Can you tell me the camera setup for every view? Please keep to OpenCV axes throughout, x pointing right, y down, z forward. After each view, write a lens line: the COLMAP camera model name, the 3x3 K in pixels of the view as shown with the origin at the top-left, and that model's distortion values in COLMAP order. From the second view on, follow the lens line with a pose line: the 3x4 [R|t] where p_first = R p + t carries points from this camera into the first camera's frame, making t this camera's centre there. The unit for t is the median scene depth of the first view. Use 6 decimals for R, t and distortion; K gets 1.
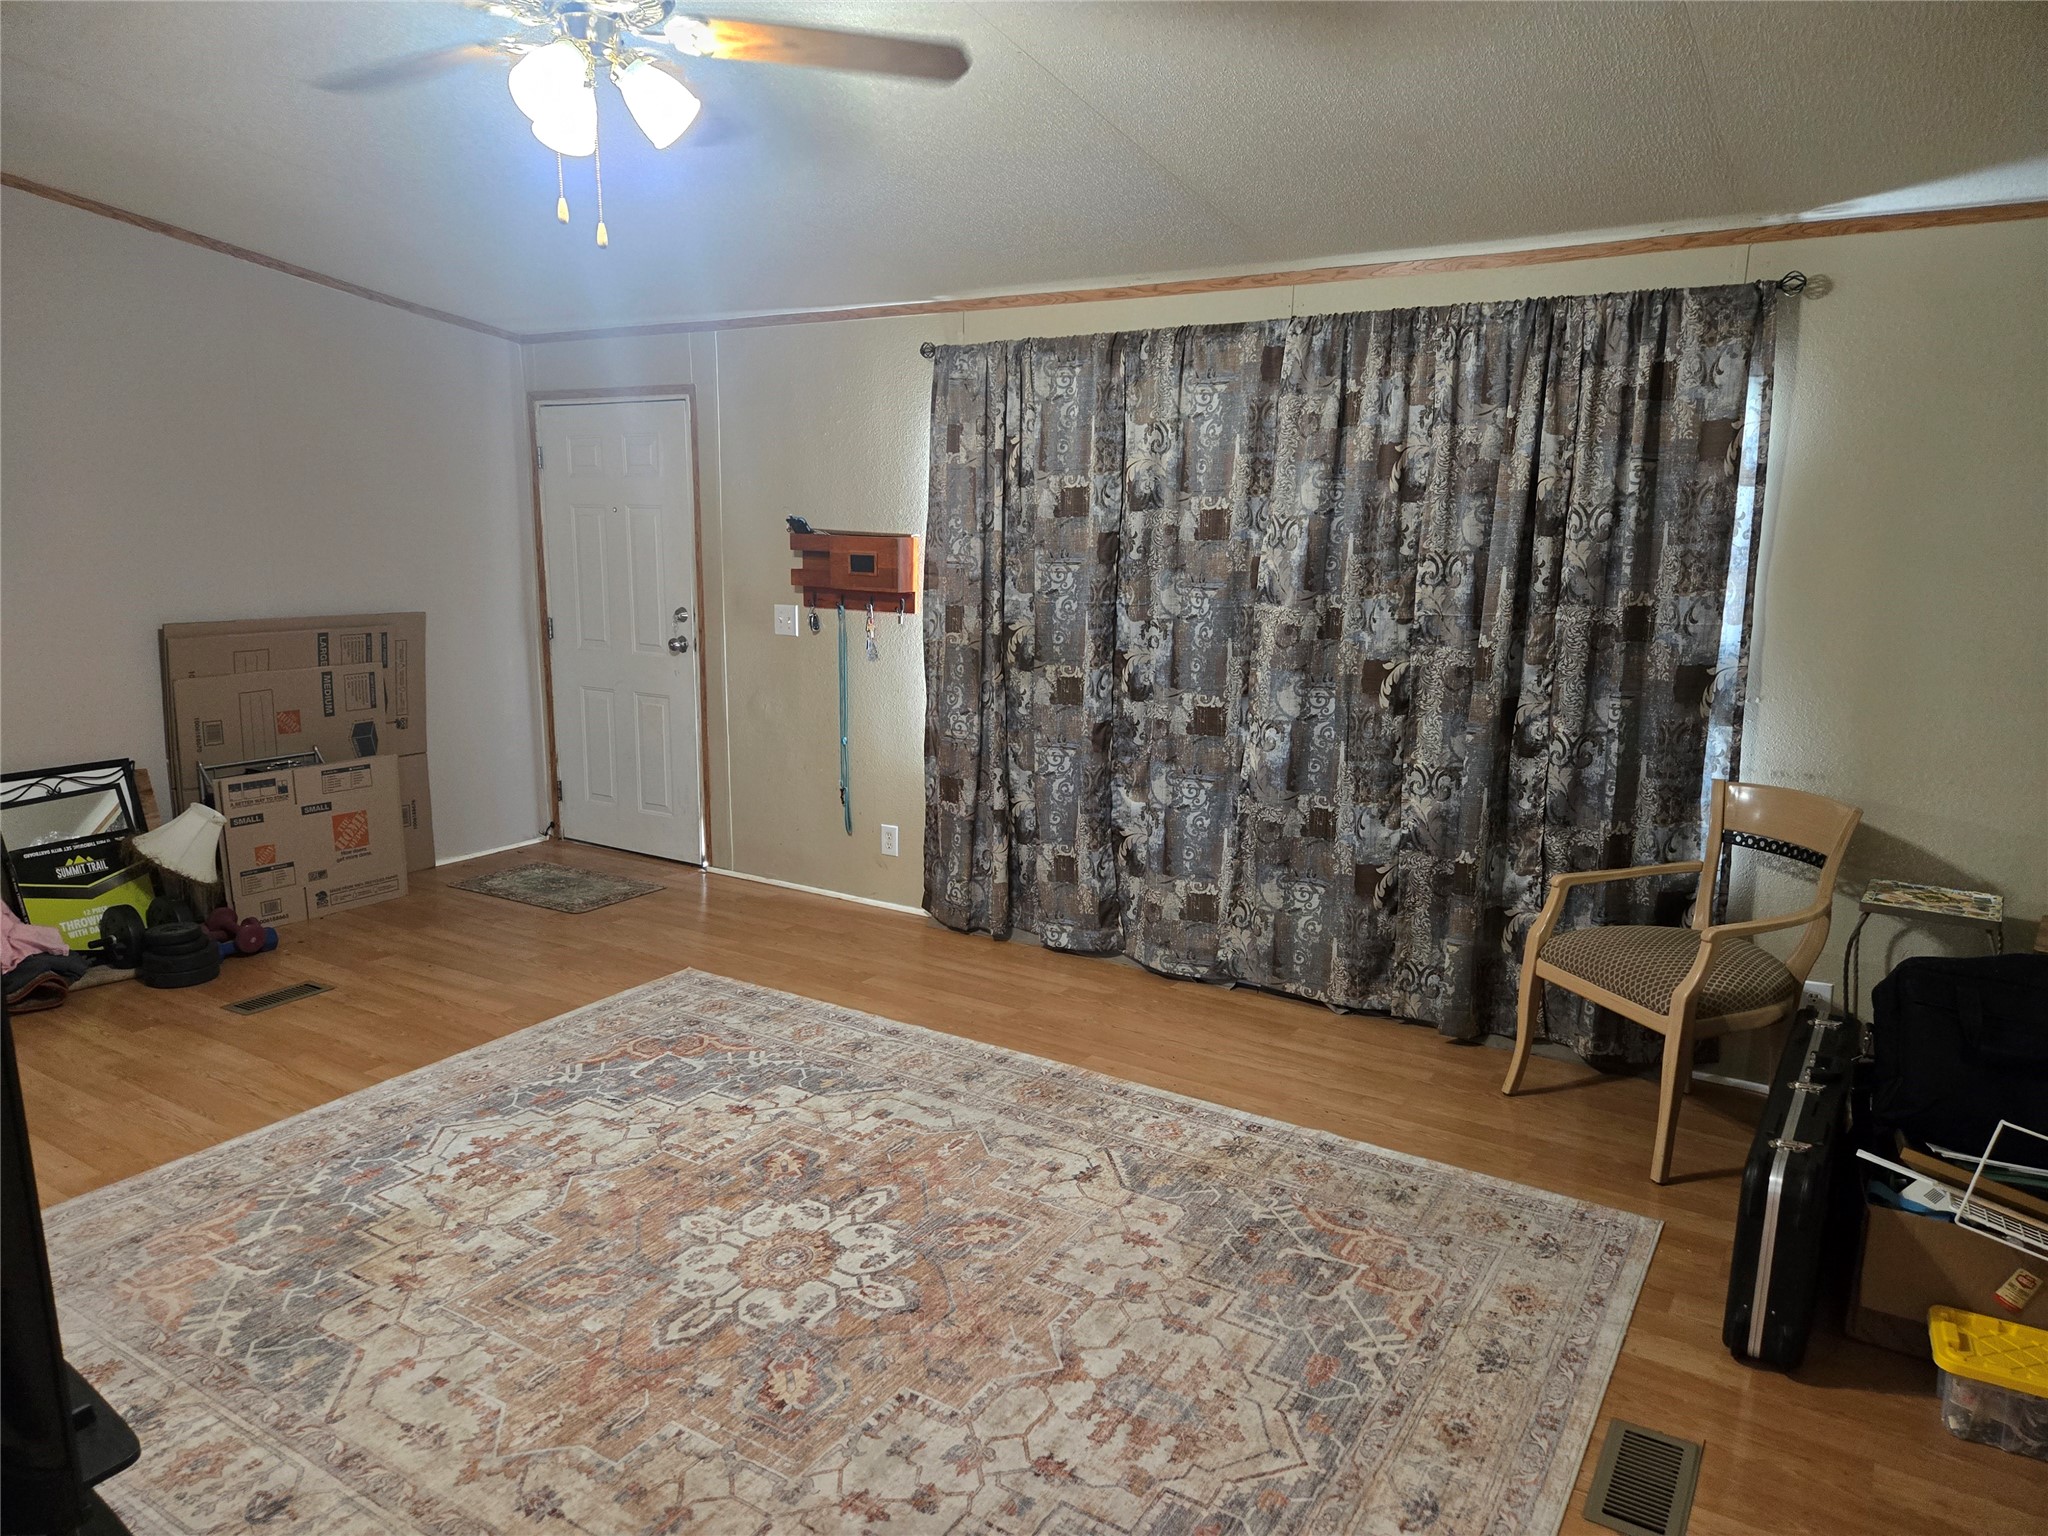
lens RADIAL K [[1386.8, 0, 967.6], [0, 1386.8, 775.1], [0, 0, 1]] dist [0.069565, -0.052692]
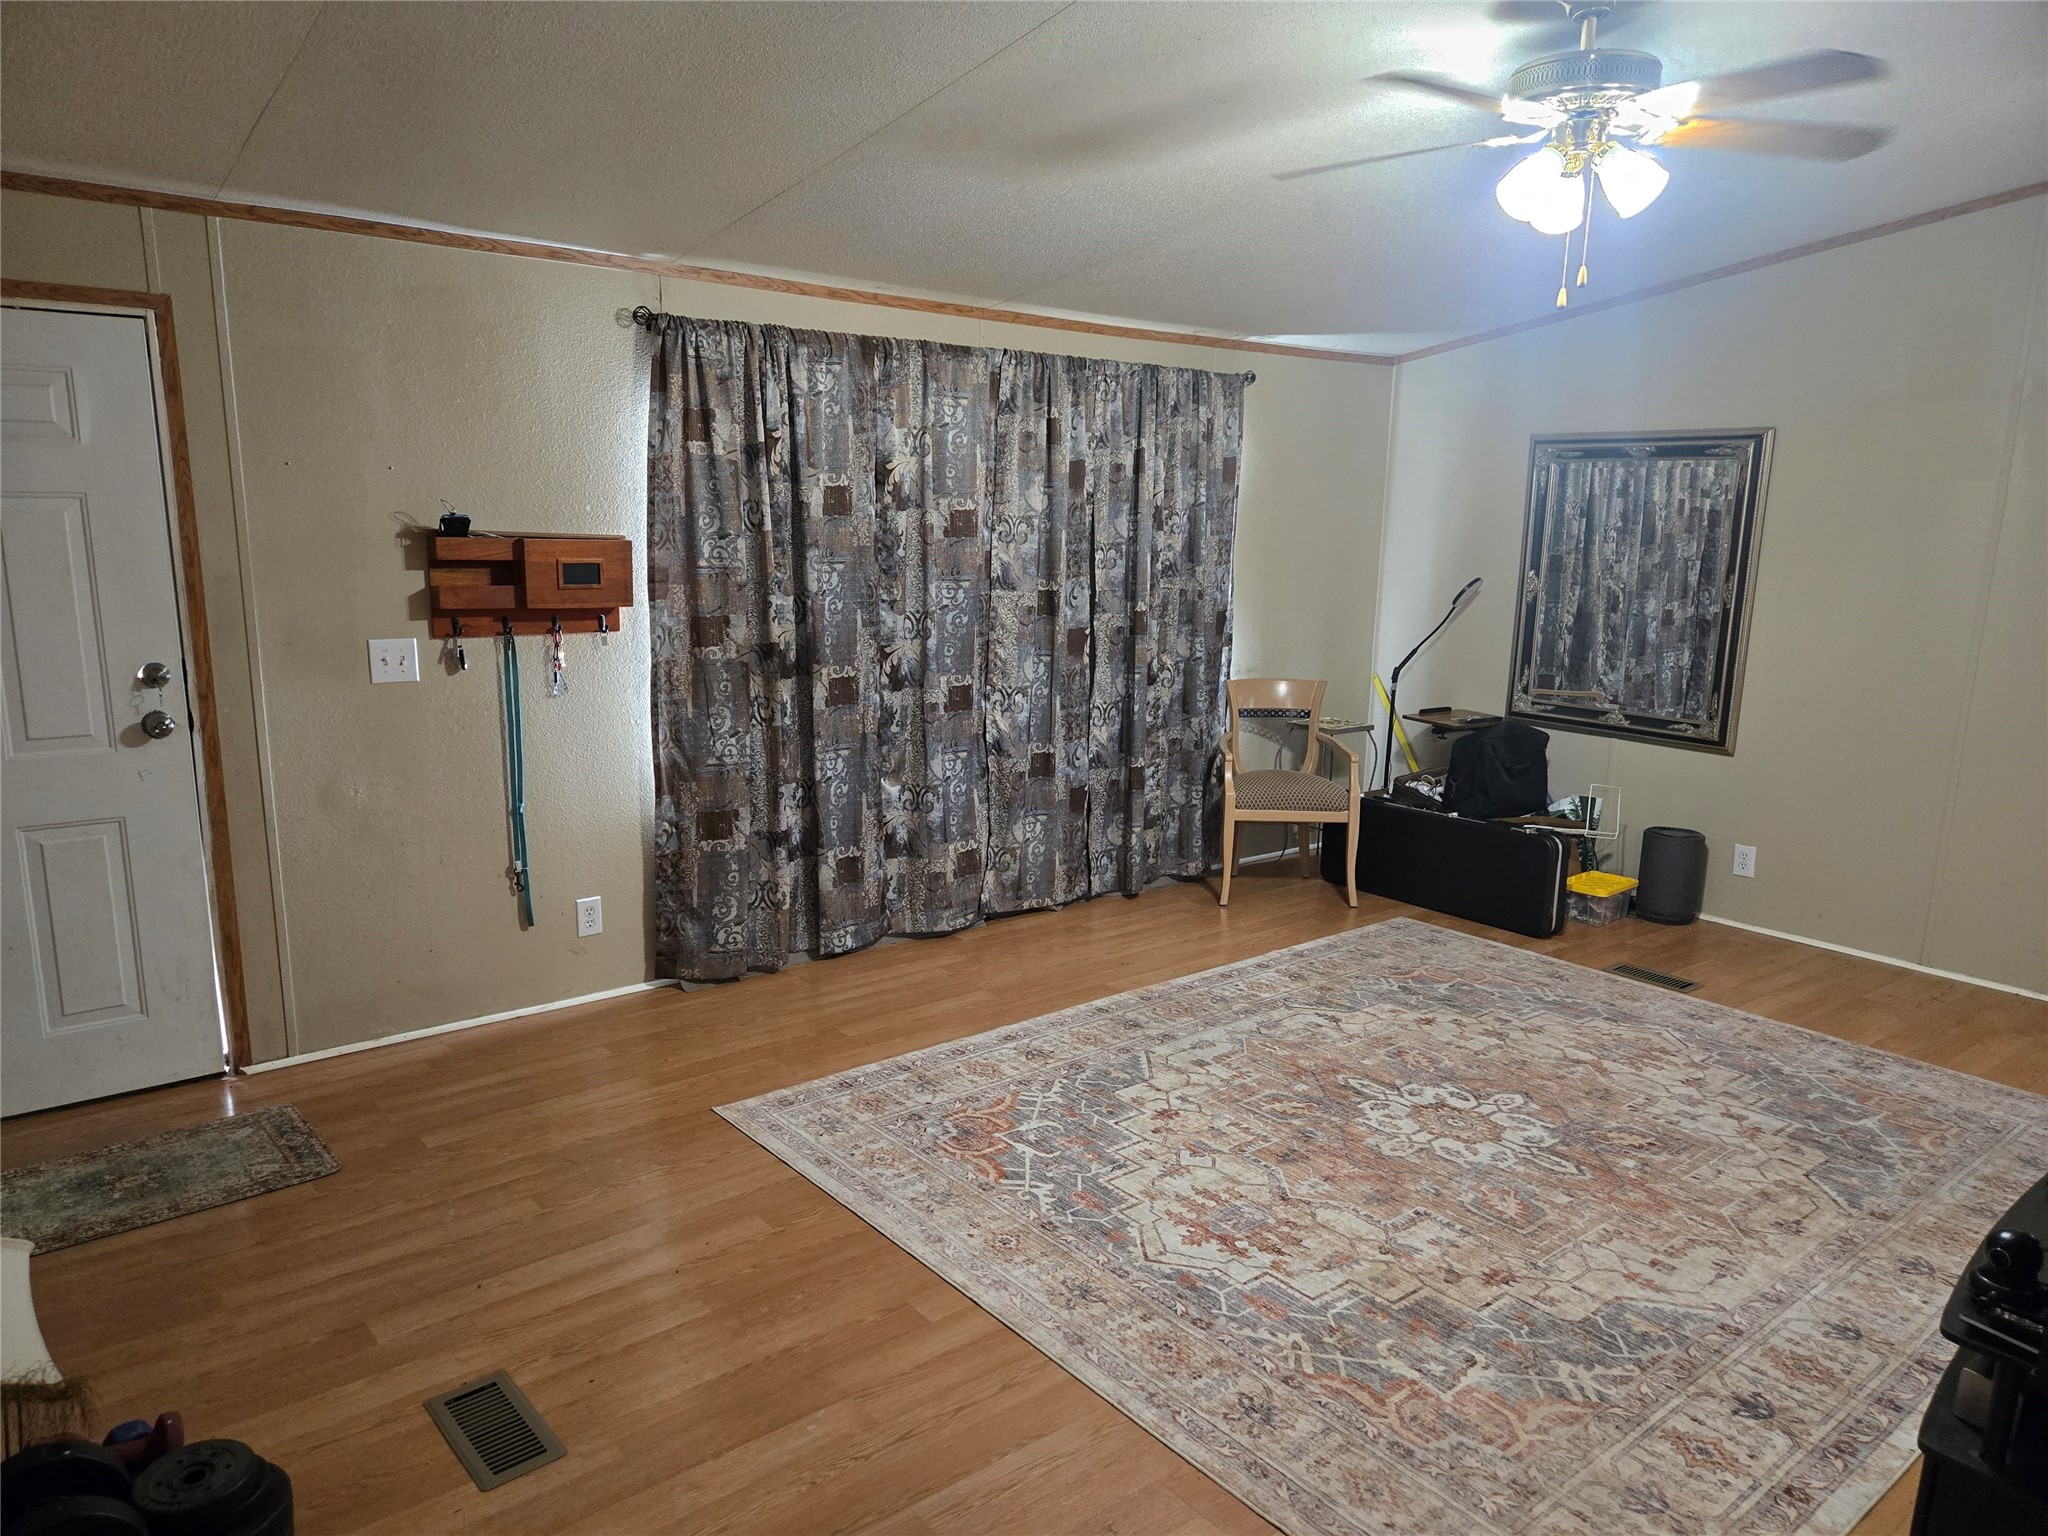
lens RADIAL K [[1386.8, 0, 1024.0], [0, 1386.8, 780.2], [0, 0, 1]] dist [0.069565, -0.052692]
pose [[0.297536, -0.187444, 0.936129, -0.926673], [0.164932, 0.975886, 0.142984, -0.133405], [-0.940356, 0.111854, 0.321277, 0.632586]]
